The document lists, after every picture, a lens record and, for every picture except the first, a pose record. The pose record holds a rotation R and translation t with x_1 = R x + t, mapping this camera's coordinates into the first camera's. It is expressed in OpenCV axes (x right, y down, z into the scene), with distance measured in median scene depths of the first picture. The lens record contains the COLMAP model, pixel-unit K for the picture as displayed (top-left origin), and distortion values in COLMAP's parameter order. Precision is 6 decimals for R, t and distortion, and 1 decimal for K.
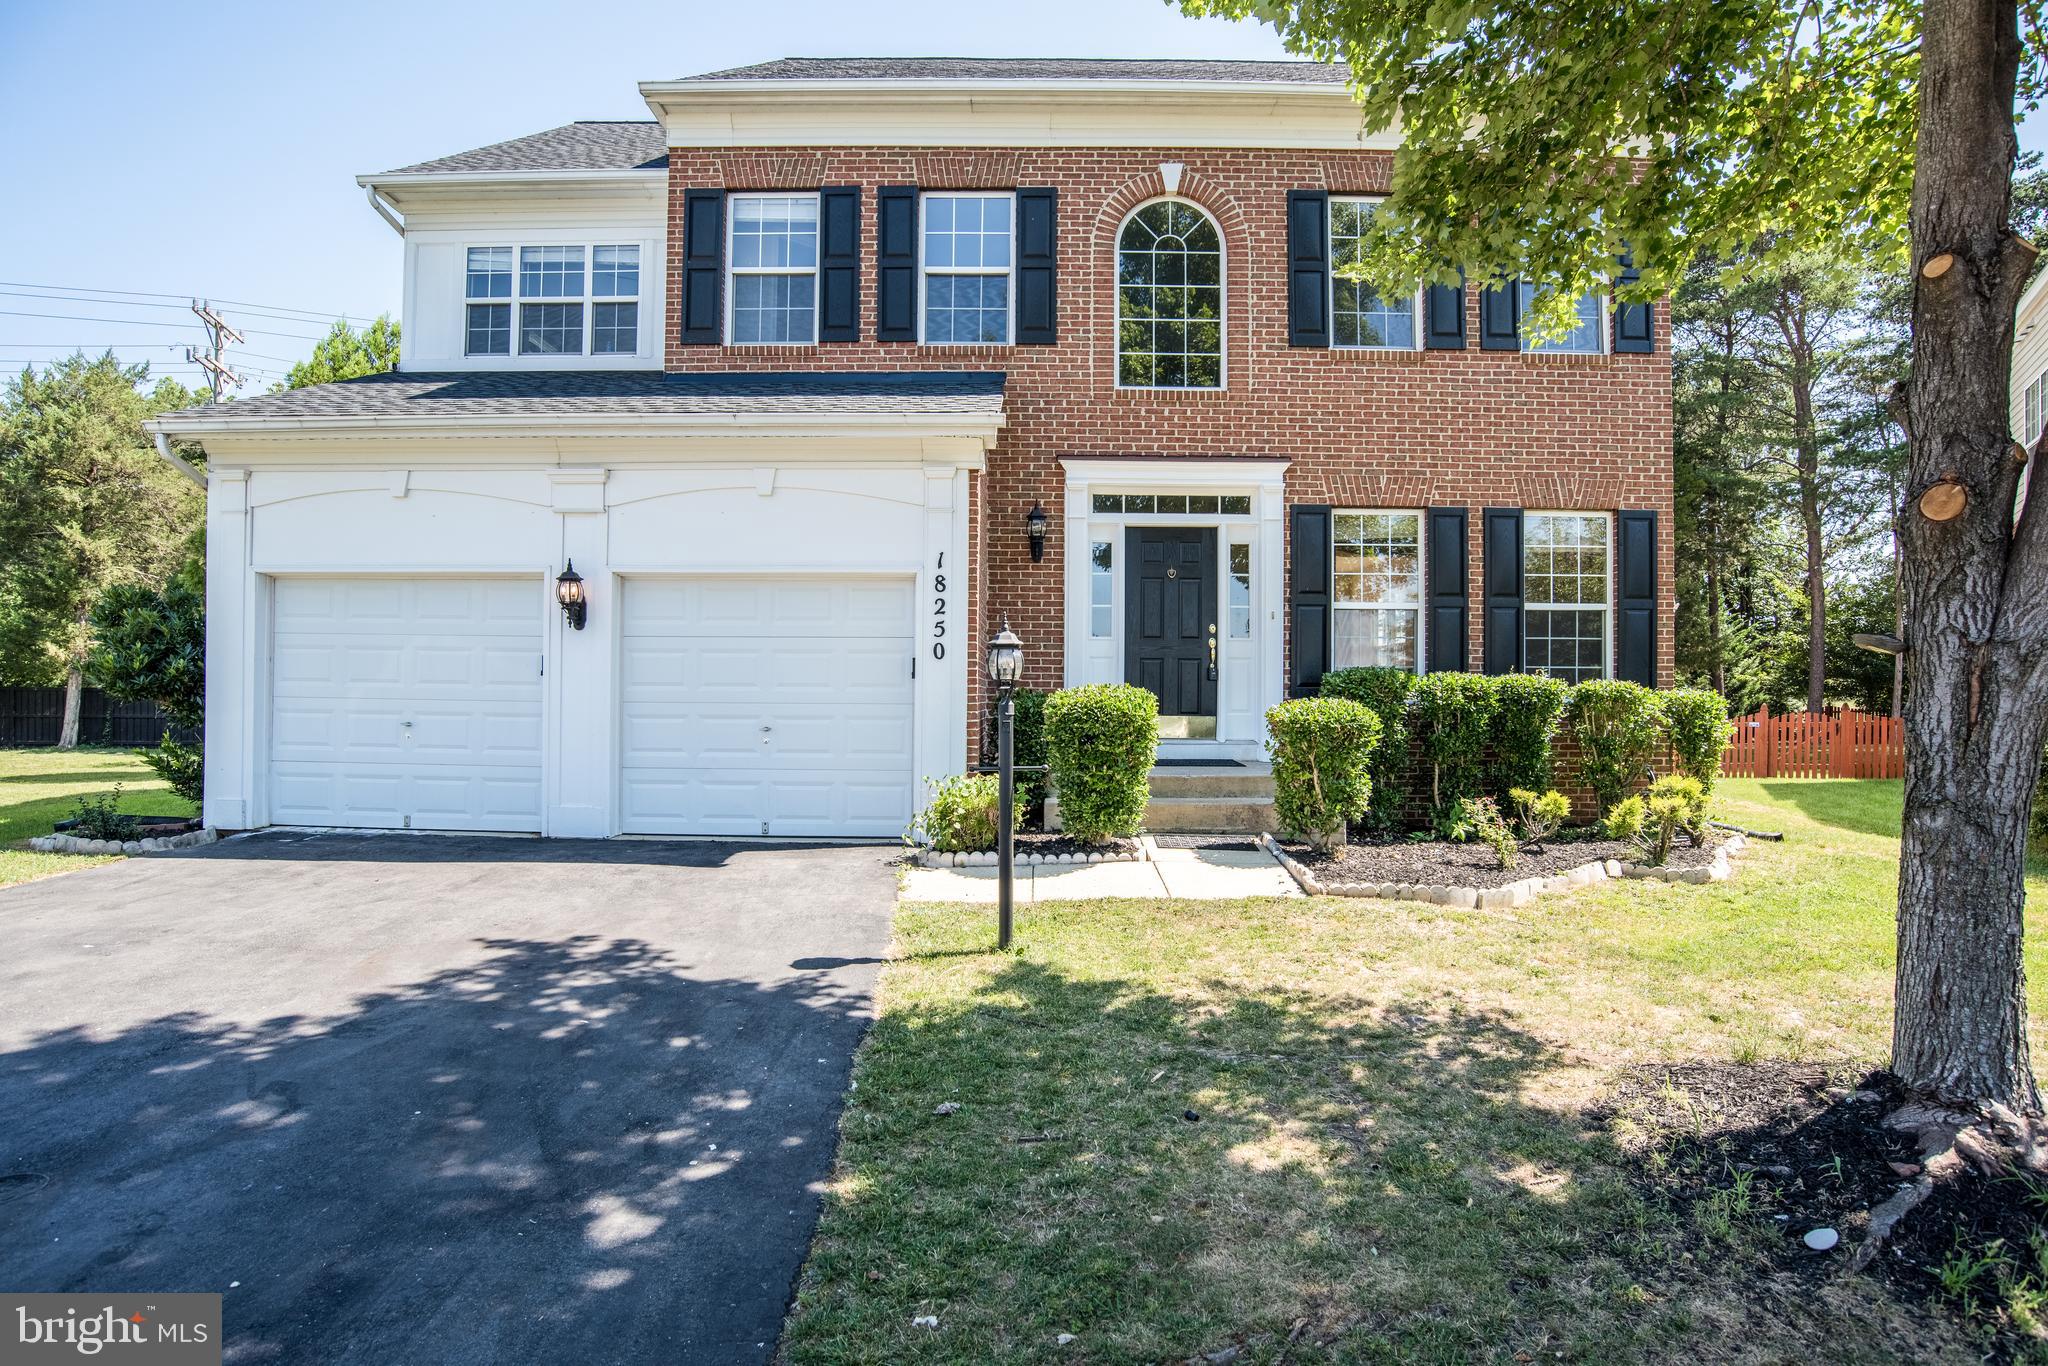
lens RADIAL K [[1051.0, 0, 1024.0], [0, 1051.0, 683.0], [0, 0, 1]] dist [-0.072369, 0.025032]
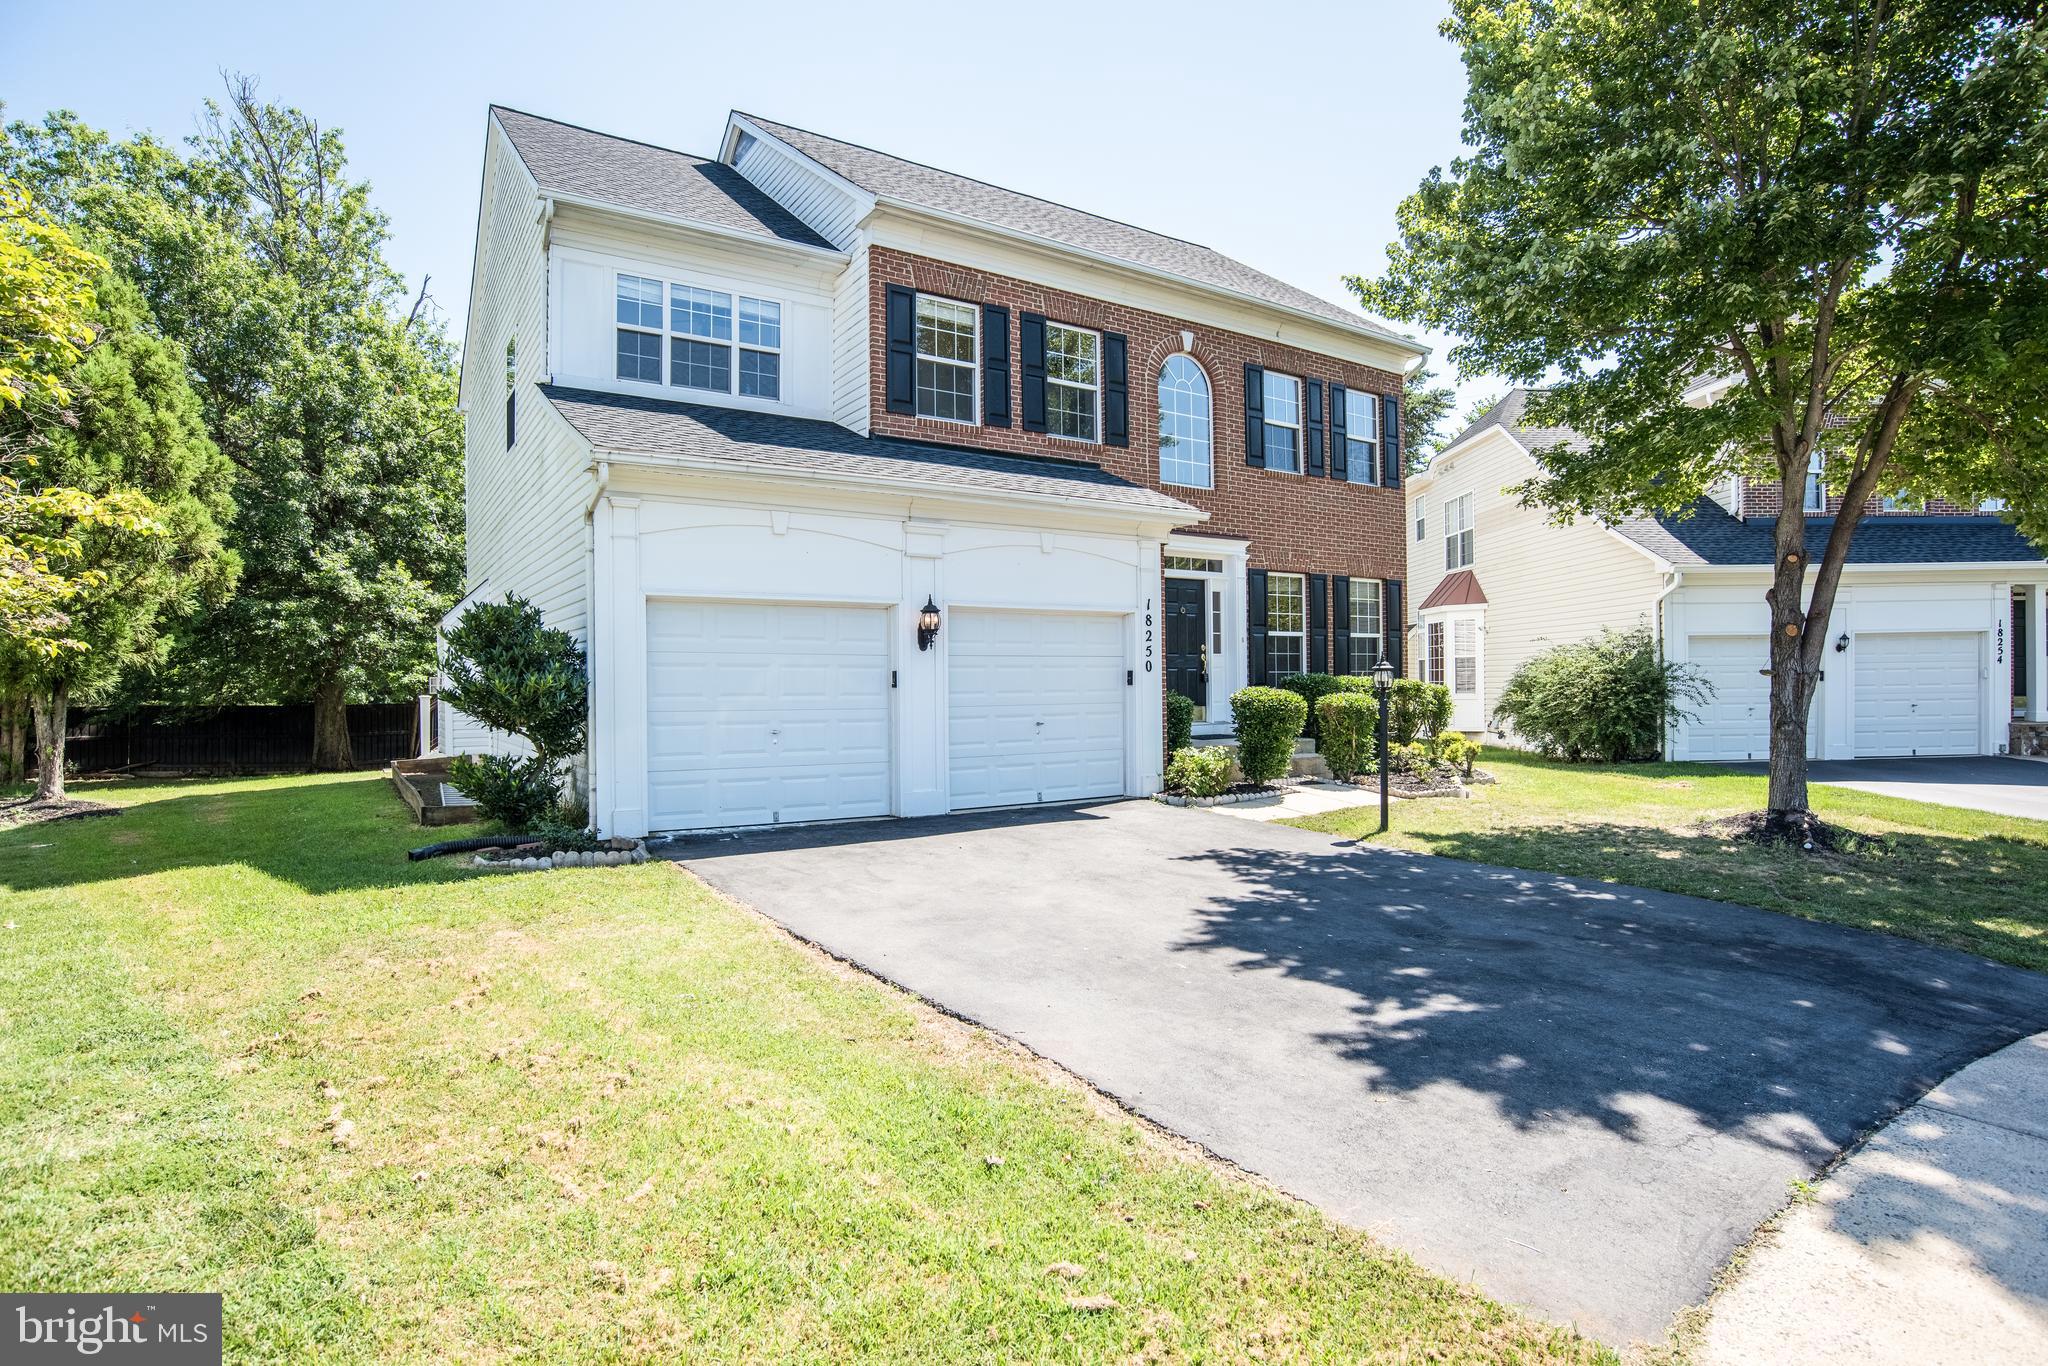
lens RADIAL K [[1051.0, 0, 1024.0], [0, 1051.0, 683.0], [0, 0, 1]] dist [-0.072369, 0.025032]
pose [[0.832148, -0.015384, 0.554340, -0.883143], [0.011006, 0.999876, 0.011227, -0.021352], [-0.554444, -0.003241, 0.832215, -0.108552]]
